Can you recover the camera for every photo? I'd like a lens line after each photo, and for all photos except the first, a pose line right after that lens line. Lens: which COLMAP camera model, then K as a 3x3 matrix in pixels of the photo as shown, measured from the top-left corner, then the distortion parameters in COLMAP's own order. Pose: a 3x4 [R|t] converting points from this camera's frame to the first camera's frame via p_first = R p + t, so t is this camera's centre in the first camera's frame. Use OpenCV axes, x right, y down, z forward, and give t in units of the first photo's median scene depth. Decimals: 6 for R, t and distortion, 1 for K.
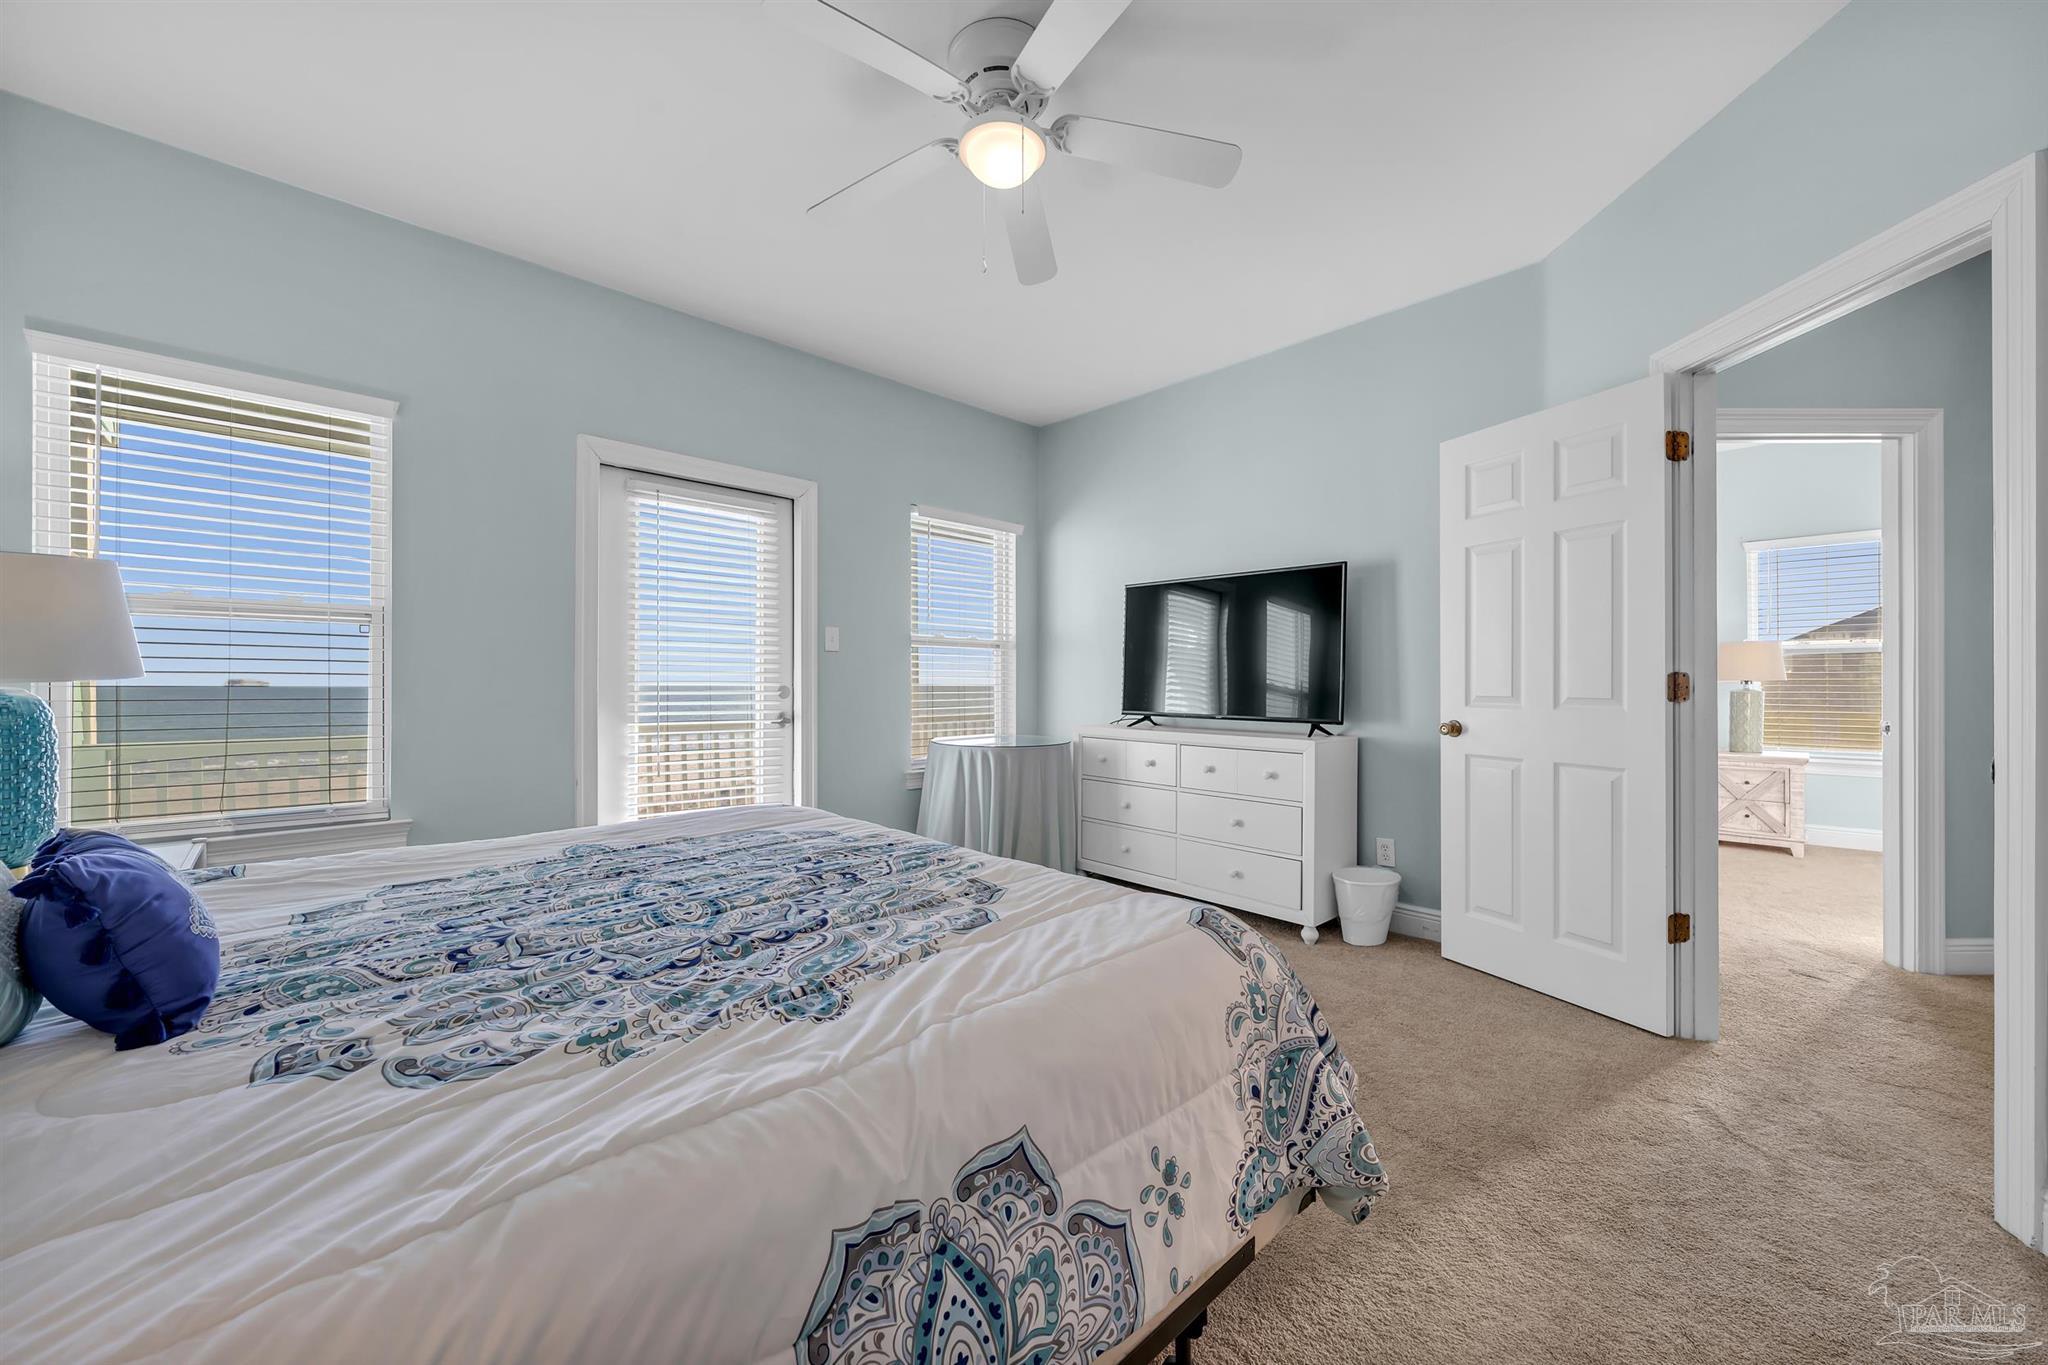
lens RADIAL K [[748.1, 0, 1027.9], [0, 748.1, 684.4], [0, 0, 1]] dist [-0.031270, 0.000065]
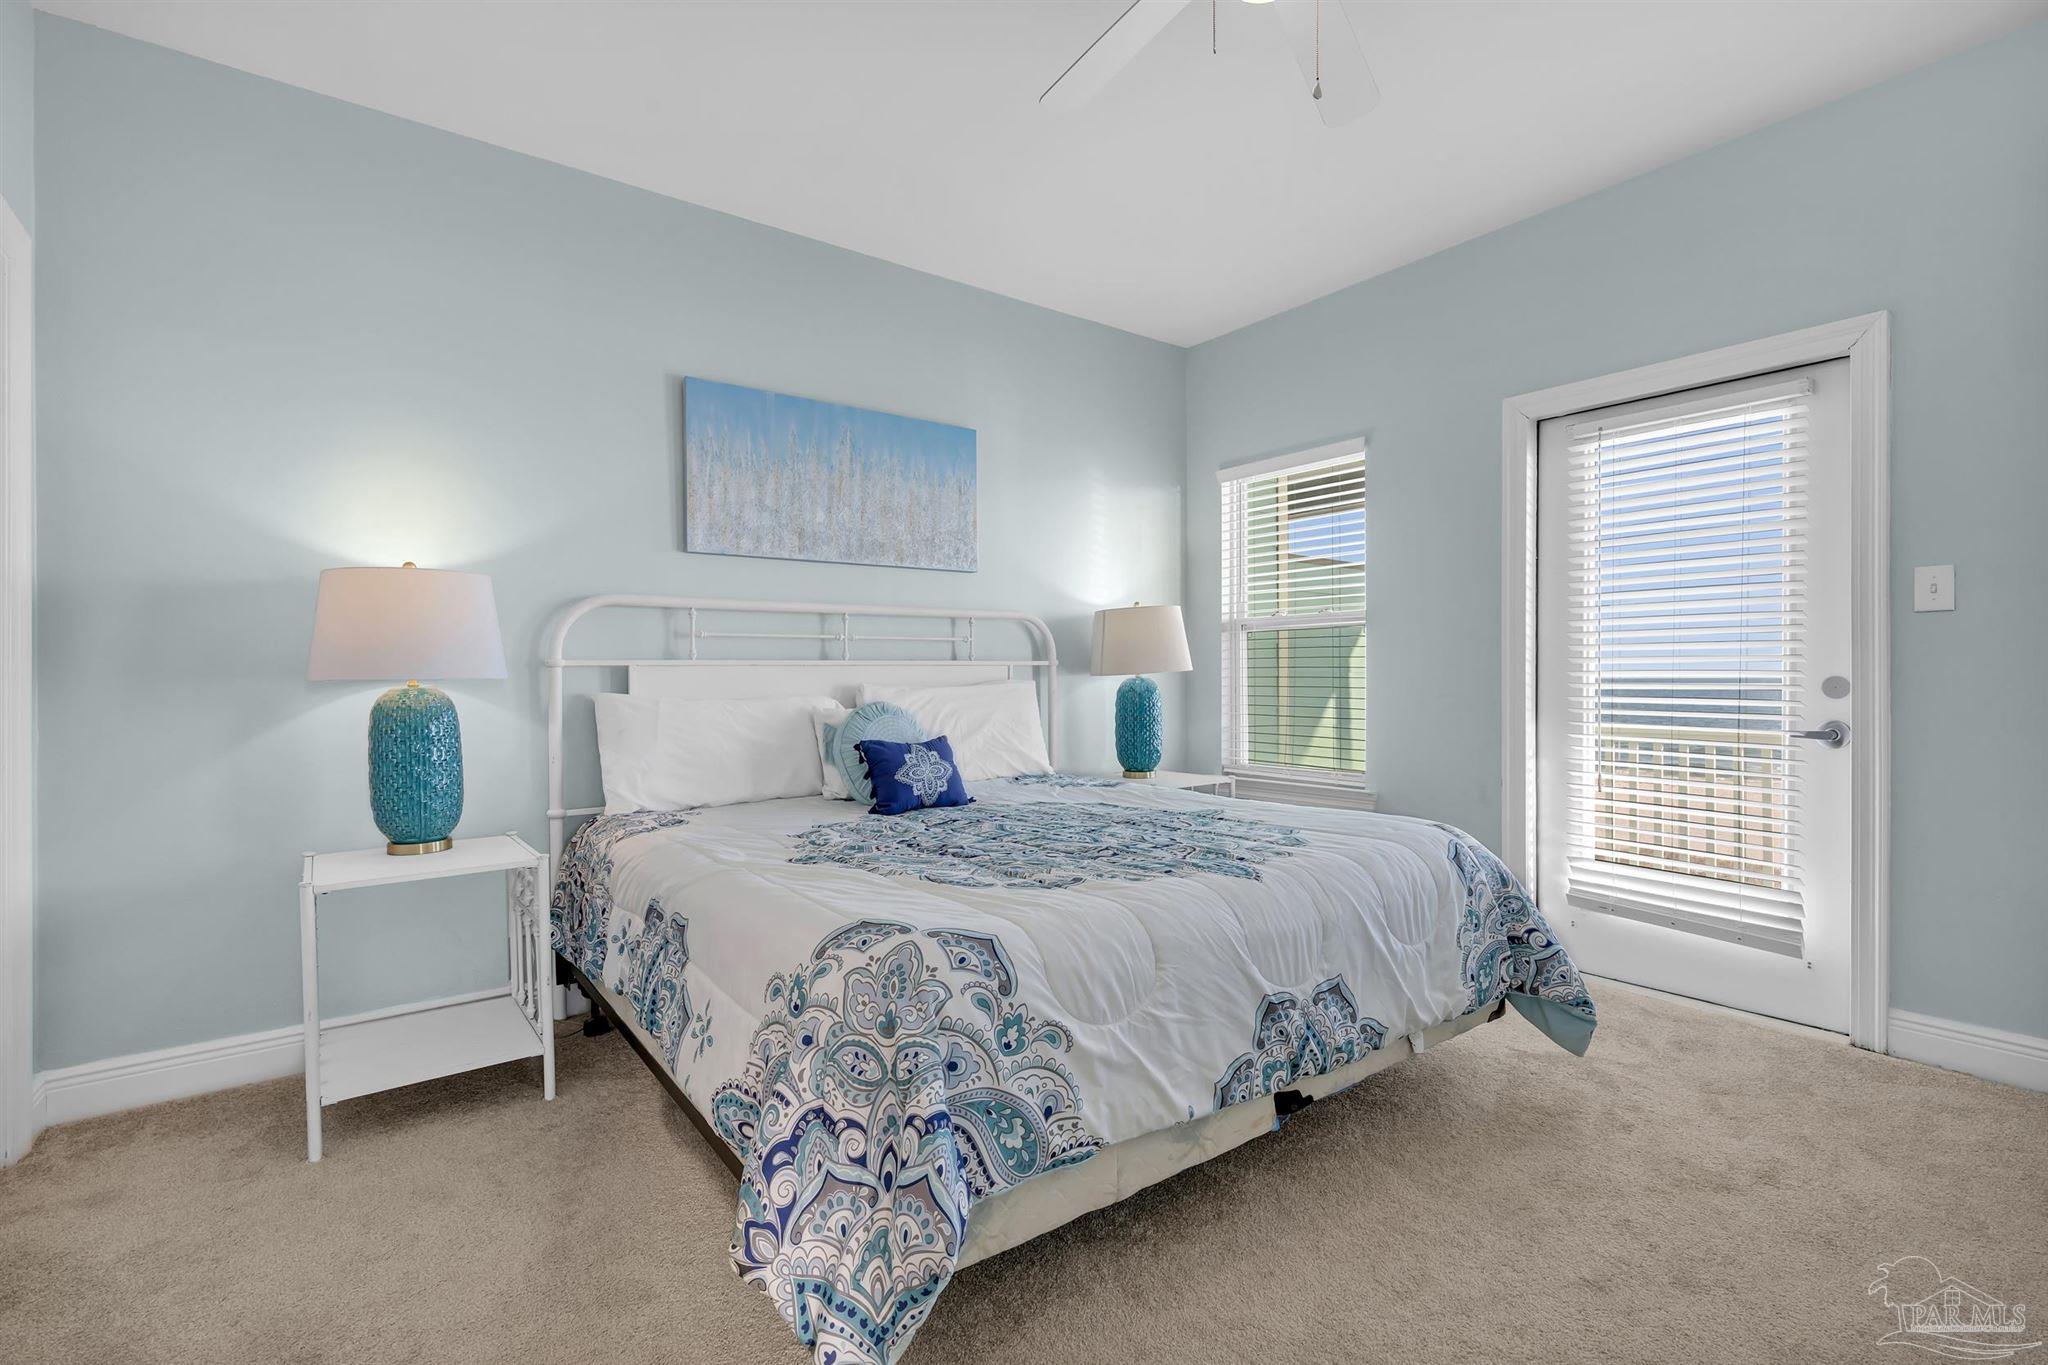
lens RADIAL K [[898.1, 0, 1026.3], [0, 898.1, 685.4], [0, 0, 1]] dist [0.000741, 0.000117]
pose [[-0.125351, 0.013516, -0.992020, 0.502492], [0.001624, 0.999909, 0.013418, -0.002864], [0.992111, 0.000071, -0.125361, 0.497962]]
